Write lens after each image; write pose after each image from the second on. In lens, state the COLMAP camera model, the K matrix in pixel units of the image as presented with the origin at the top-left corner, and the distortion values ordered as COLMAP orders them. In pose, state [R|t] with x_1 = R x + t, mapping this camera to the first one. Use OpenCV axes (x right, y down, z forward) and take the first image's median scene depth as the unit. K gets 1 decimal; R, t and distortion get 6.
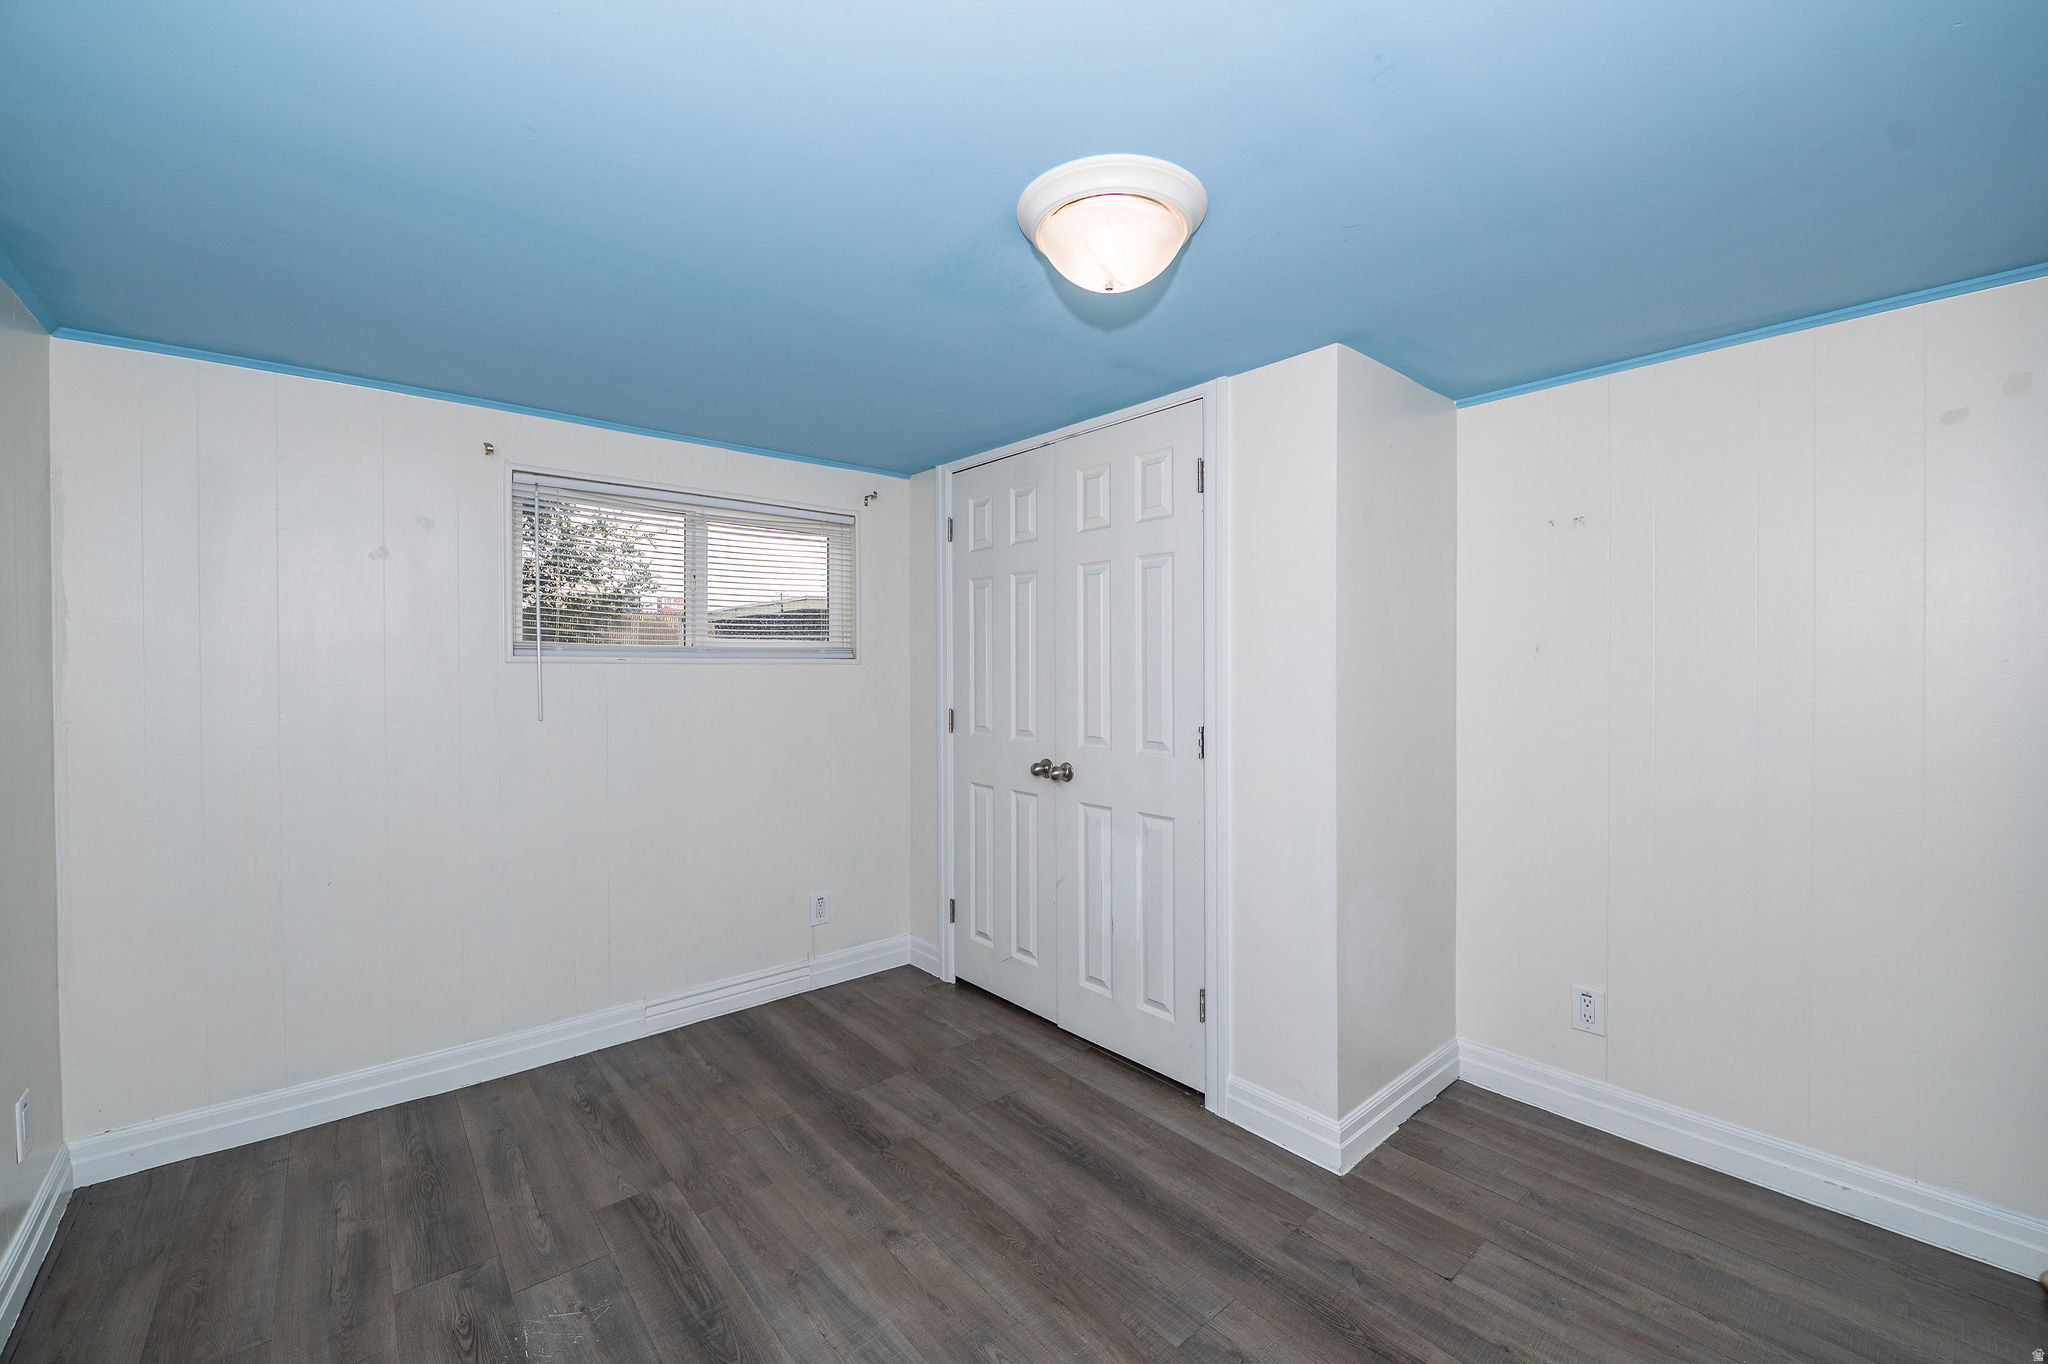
lens RADIAL K [[832.6, 0, 1030.7], [0, 832.6, 680.3], [0, 0, 1]] dist [-0.009588, -0.001073]
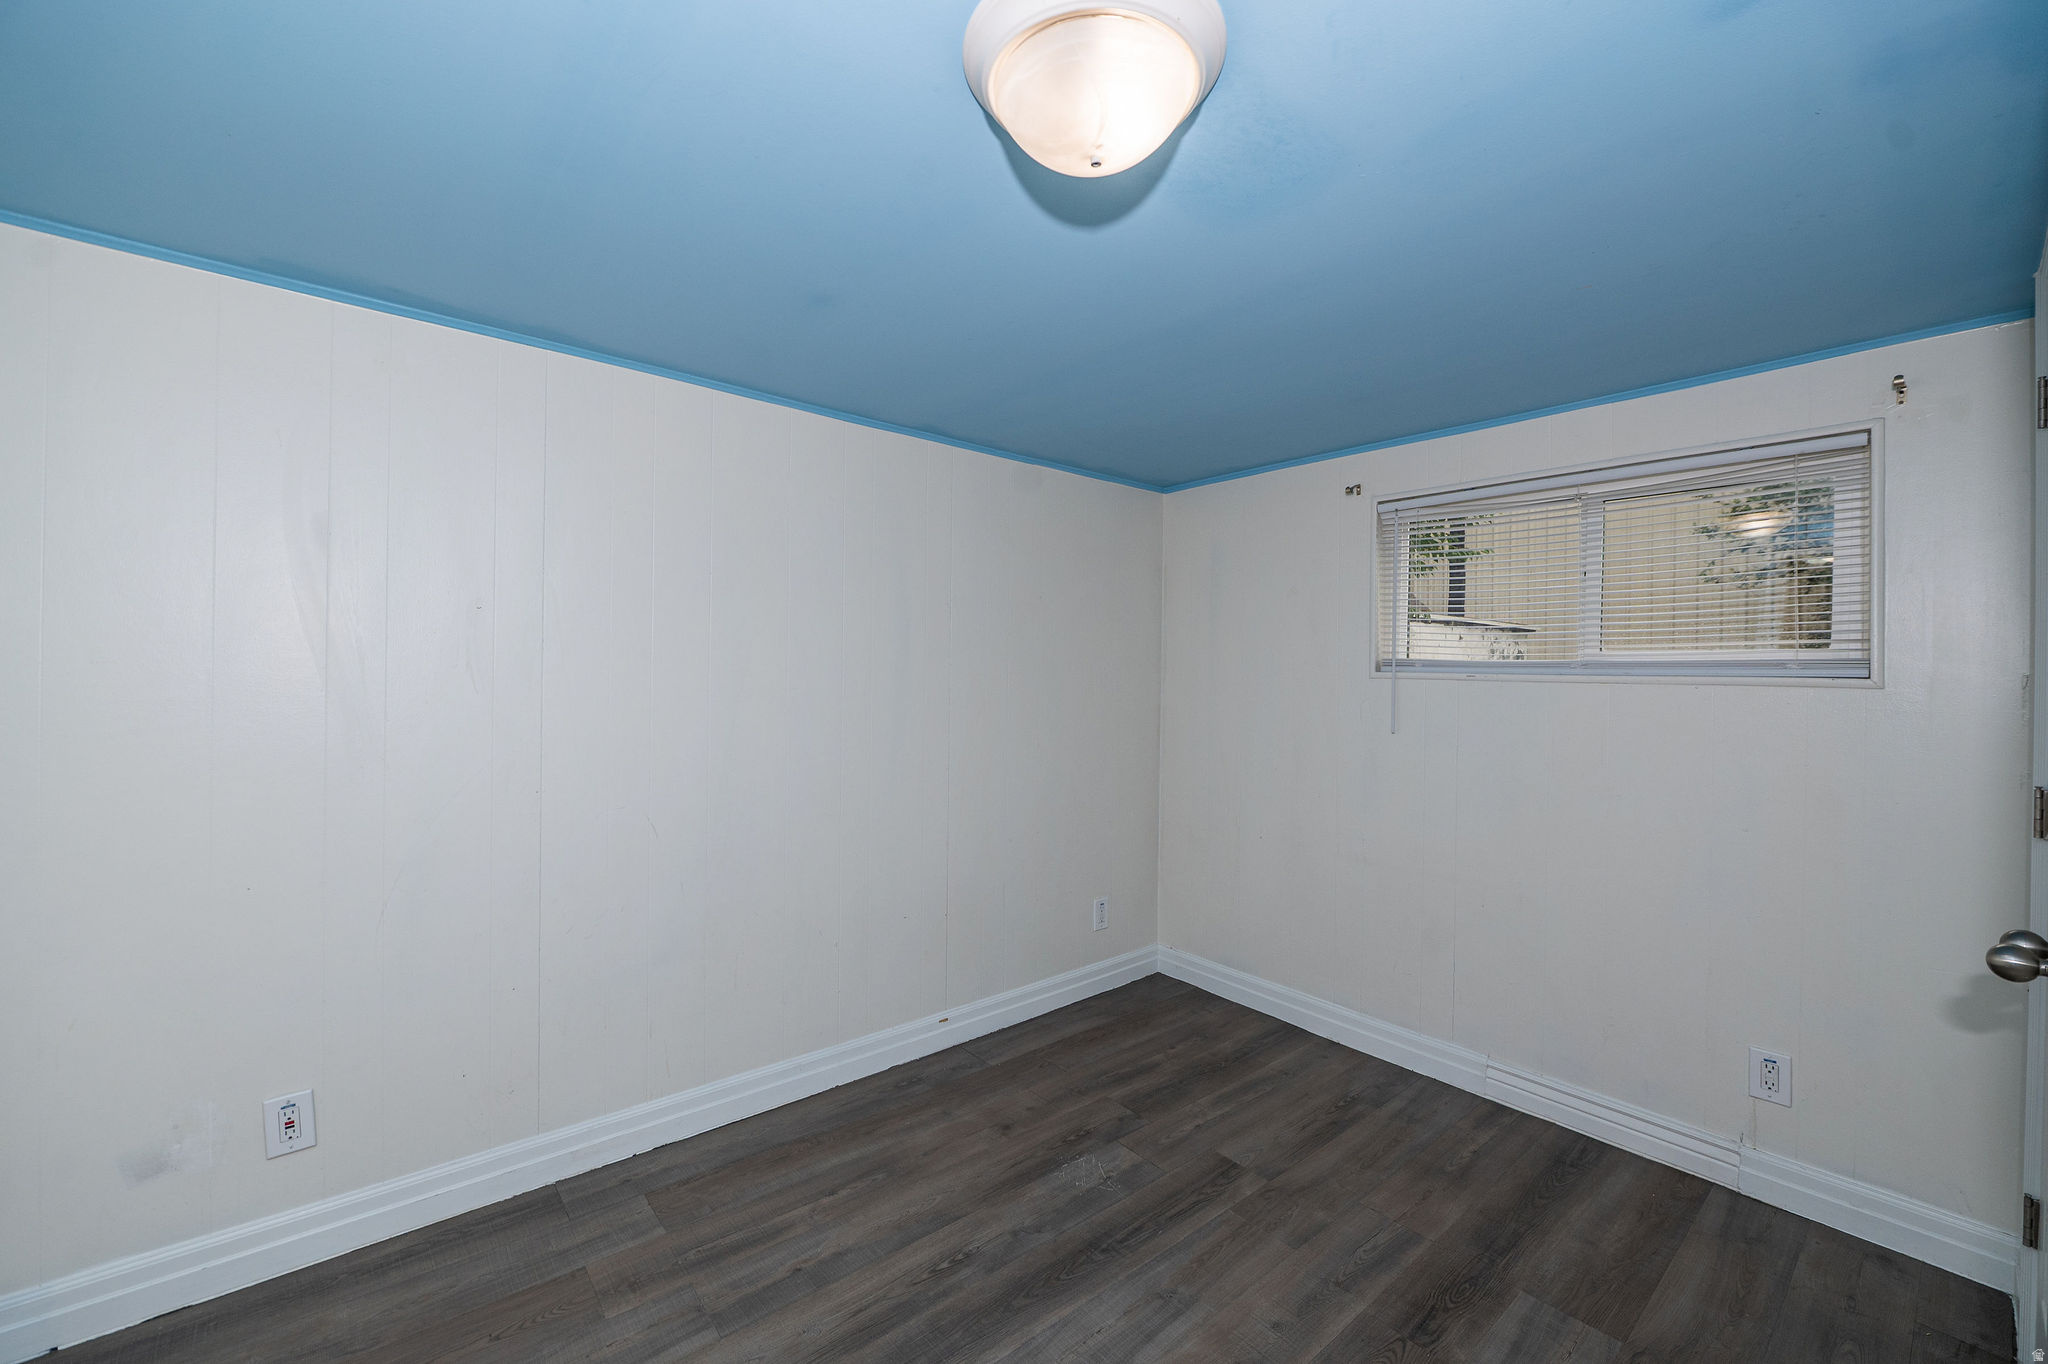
lens RADIAL K [[832.6, 0, 1030.7], [0, 832.6, 680.3], [0, 0, 1]] dist [-0.009588, -0.001073]
pose [[-0.030073, 0.010153, -0.999496, 0.559260], [-0.031327, 0.999448, 0.011095, -0.019228], [0.999057, 0.031645, -0.029738, 0.665464]]
